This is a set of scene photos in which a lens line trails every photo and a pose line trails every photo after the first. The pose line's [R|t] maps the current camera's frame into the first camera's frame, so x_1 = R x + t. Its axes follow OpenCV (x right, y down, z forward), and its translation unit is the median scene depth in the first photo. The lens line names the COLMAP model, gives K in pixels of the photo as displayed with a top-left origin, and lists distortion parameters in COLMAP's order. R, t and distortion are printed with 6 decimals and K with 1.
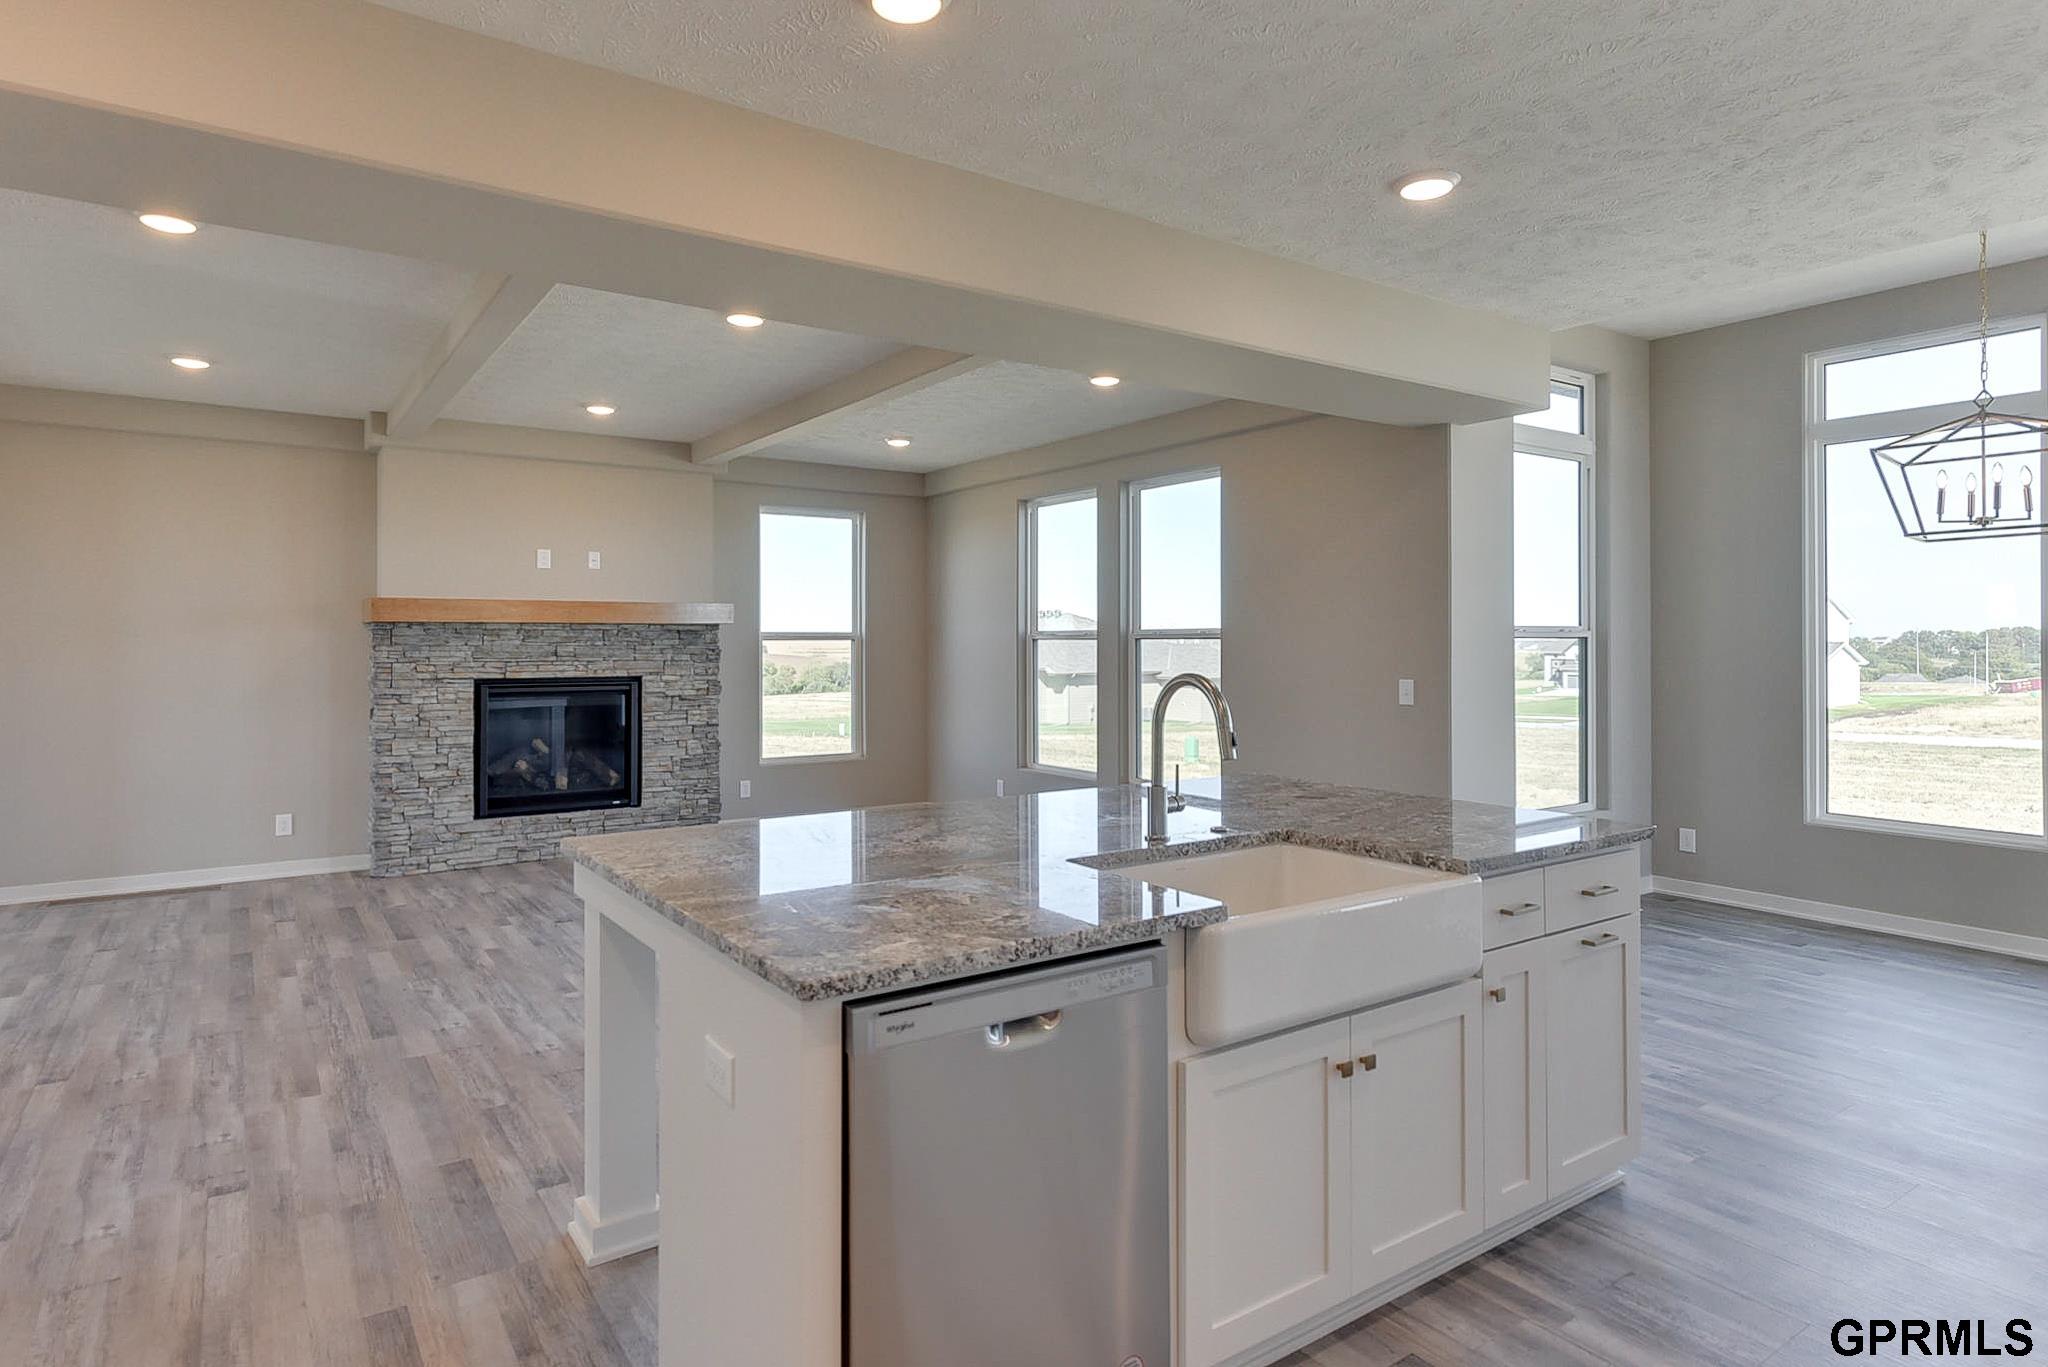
lens RADIAL K [[1133.7, 0, 999.5], [0, 1133.7, 630.9], [0, 0, 1]] dist [0.006025, -0.000769]
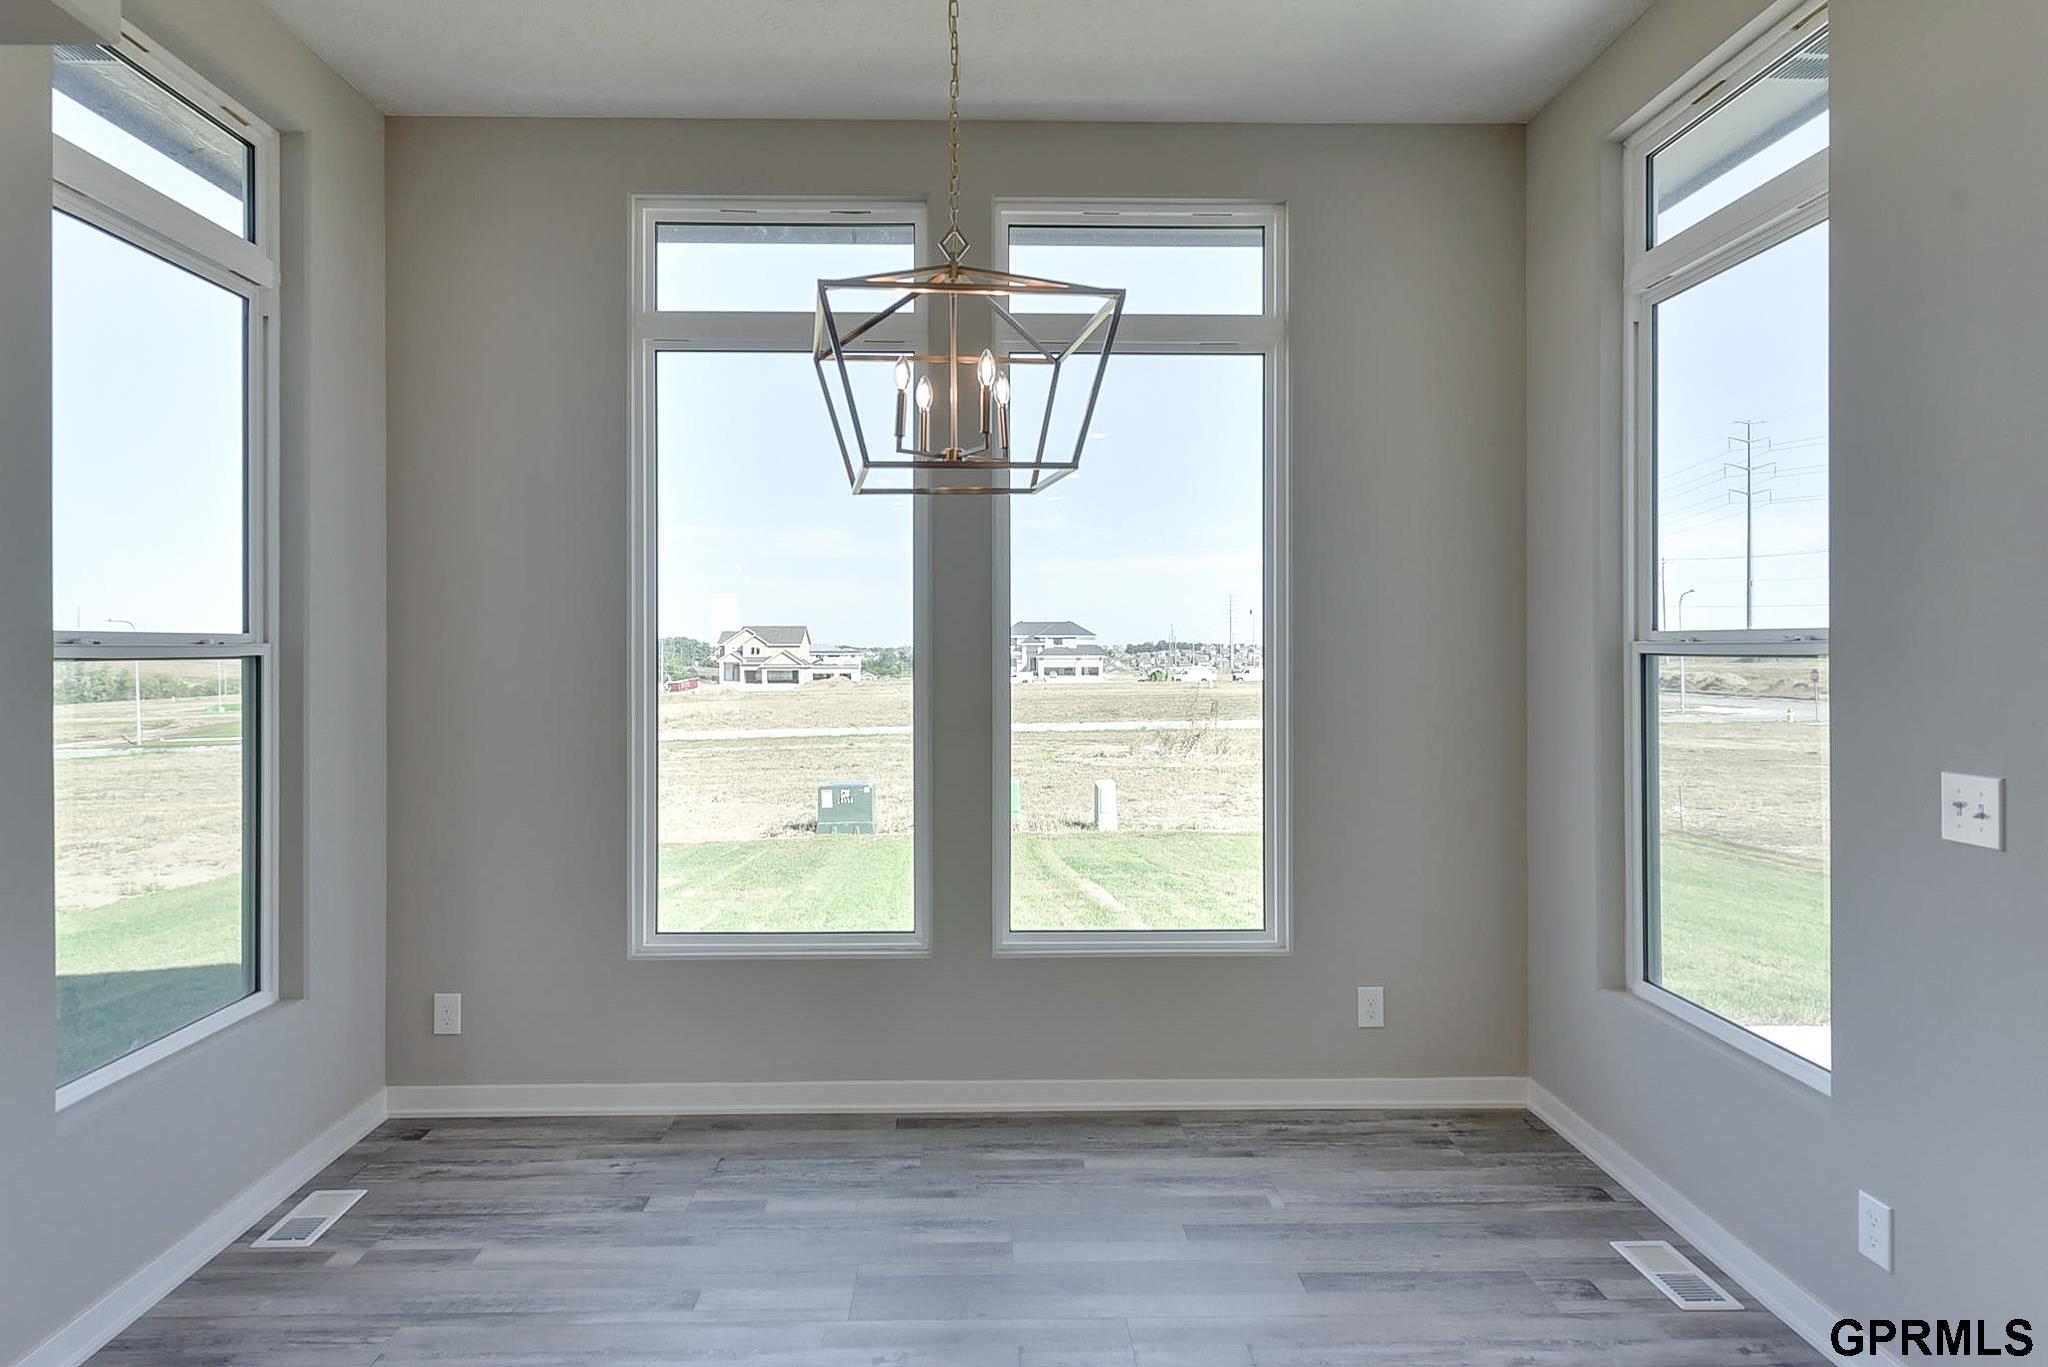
lens RADIAL K [[1187.6, 0, 1002.9], [0, 1187.6, 649.6], [0, 0, 1]] dist [-0.001124, -0.000650]
pose [[0.542778, -0.000972, 0.839876, 0.235360], [-0.007020, 0.999959, 0.005694, -0.002219], [-0.839847, -0.008986, 0.542749, 0.407464]]
